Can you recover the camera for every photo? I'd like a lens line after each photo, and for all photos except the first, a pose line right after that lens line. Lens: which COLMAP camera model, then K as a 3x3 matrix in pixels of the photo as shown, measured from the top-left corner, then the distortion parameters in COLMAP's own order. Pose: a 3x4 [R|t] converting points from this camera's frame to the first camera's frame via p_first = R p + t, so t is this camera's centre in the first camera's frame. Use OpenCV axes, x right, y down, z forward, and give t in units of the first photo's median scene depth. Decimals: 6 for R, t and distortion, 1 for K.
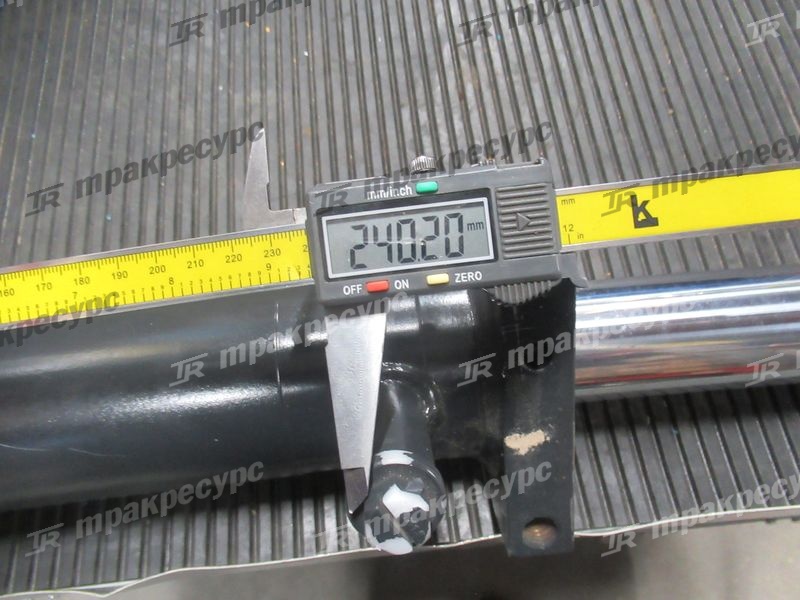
lens RADIAL K [[542.9, 0, 401.1], [0, 542.9, 299.3], [0, 0, 1]] dist [0.015219, -0.021568]
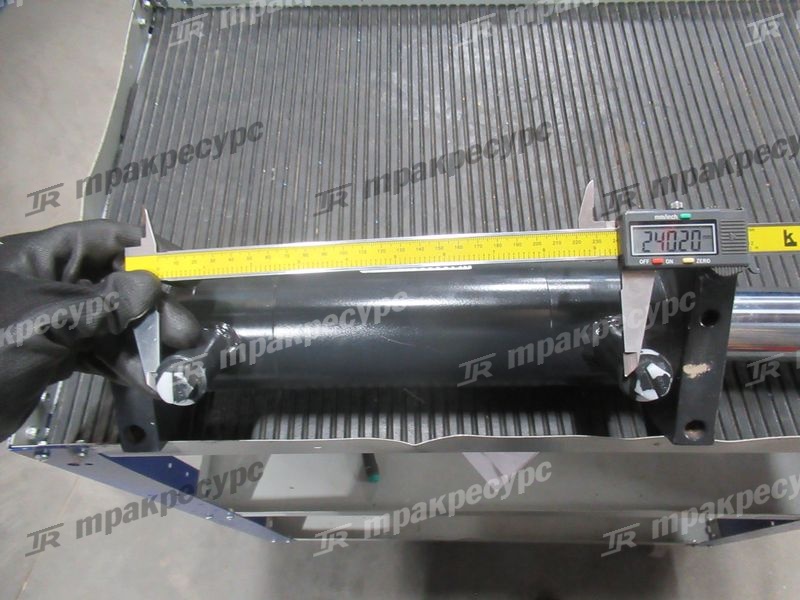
lens RADIAL K [[542.9, 0, 404.2], [0, 542.9, 295.3], [0, 0, 1]] dist [0.015219, -0.021568]
pose [[0.994087, 0.099429, -0.043650, -0.848560], [-0.102451, 0.992015, -0.073547, 0.335448], [0.035988, 0.077585, 0.996336, -1.020216]]
